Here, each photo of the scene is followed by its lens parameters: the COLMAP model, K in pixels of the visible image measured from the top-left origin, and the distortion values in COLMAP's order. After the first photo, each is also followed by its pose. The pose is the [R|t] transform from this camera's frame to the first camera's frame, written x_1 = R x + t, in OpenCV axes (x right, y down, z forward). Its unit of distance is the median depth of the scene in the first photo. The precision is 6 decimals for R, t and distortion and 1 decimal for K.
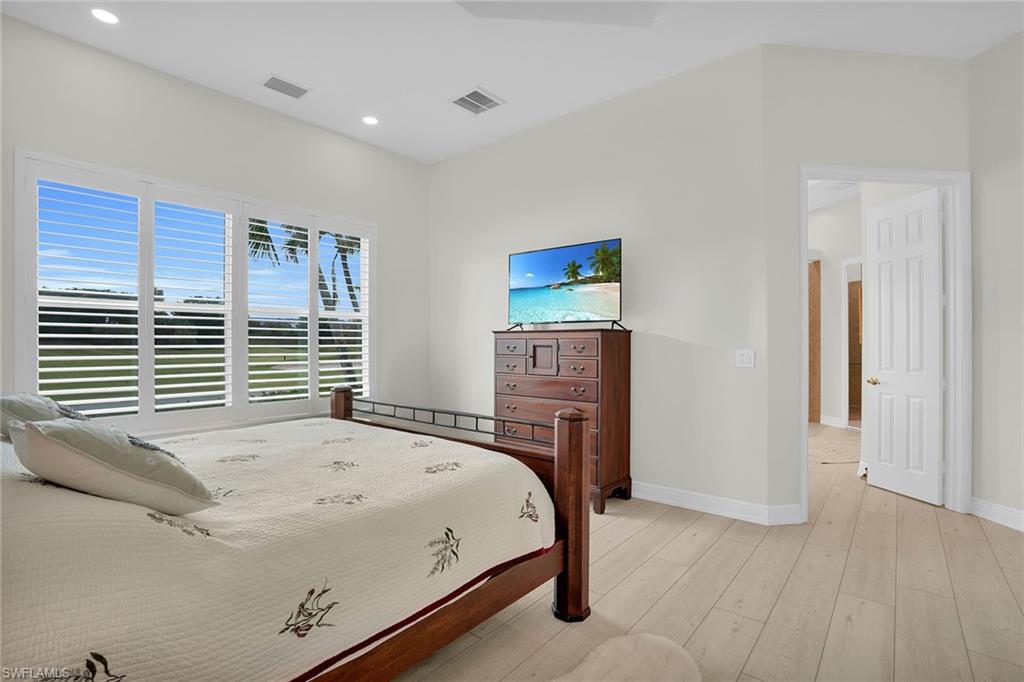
lens RADIAL K [[484.5, 0, 506.5], [0, 484.5, 333.2], [0, 0, 1]] dist [-0.016840, 0.000056]
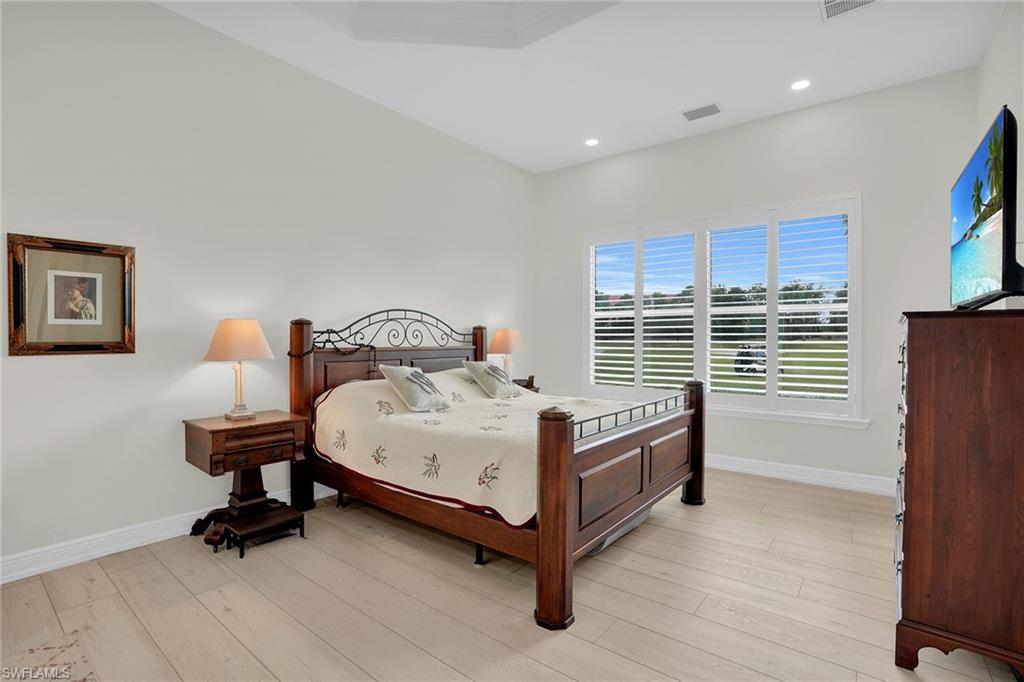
lens RADIAL K [[478.4, 0, 514.4], [0, 478.4, 336.0], [0, 0, 1]] dist [-0.066672, 0.021749]
pose [[0.045841, -0.006451, -0.998928, 0.633729], [0.014261, 0.999881, -0.005803, 0.013499], [0.998847, -0.013980, 0.045928, 0.523809]]
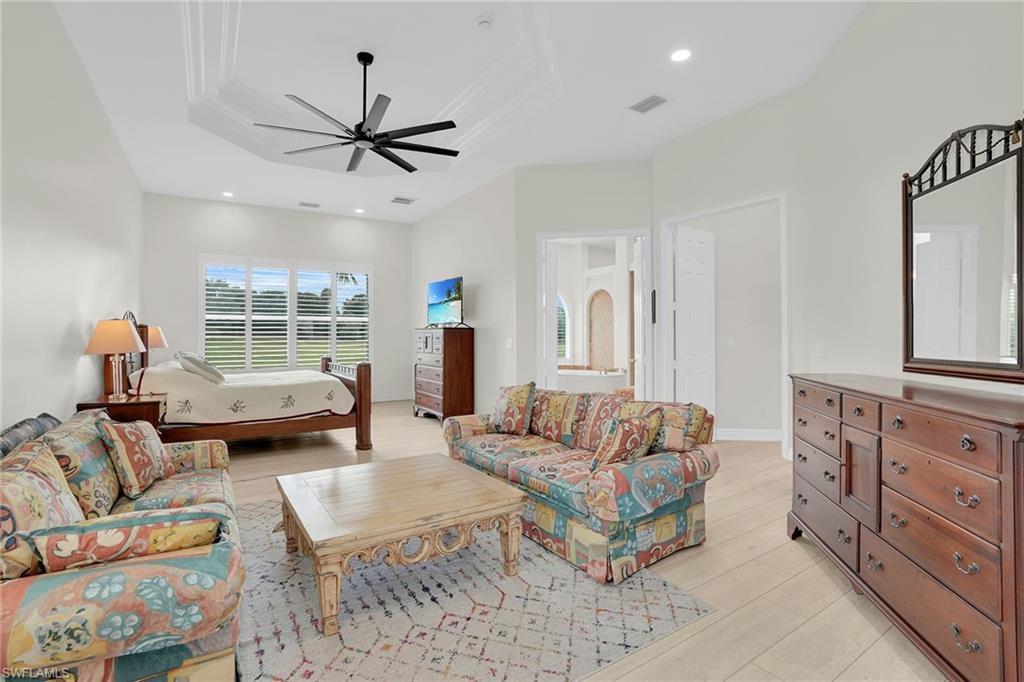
lens RADIAL K [[478.4, 0, 514.4], [0, 478.4, 336.0], [0, 0, 1]] dist [-0.066672, 0.021749]
pose [[0.959880, 0.000276, -0.280410, 0.915494], [0.005683, 0.999775, 0.020437, -0.011139], [0.280353, -0.021211, 0.959663, -0.642443]]
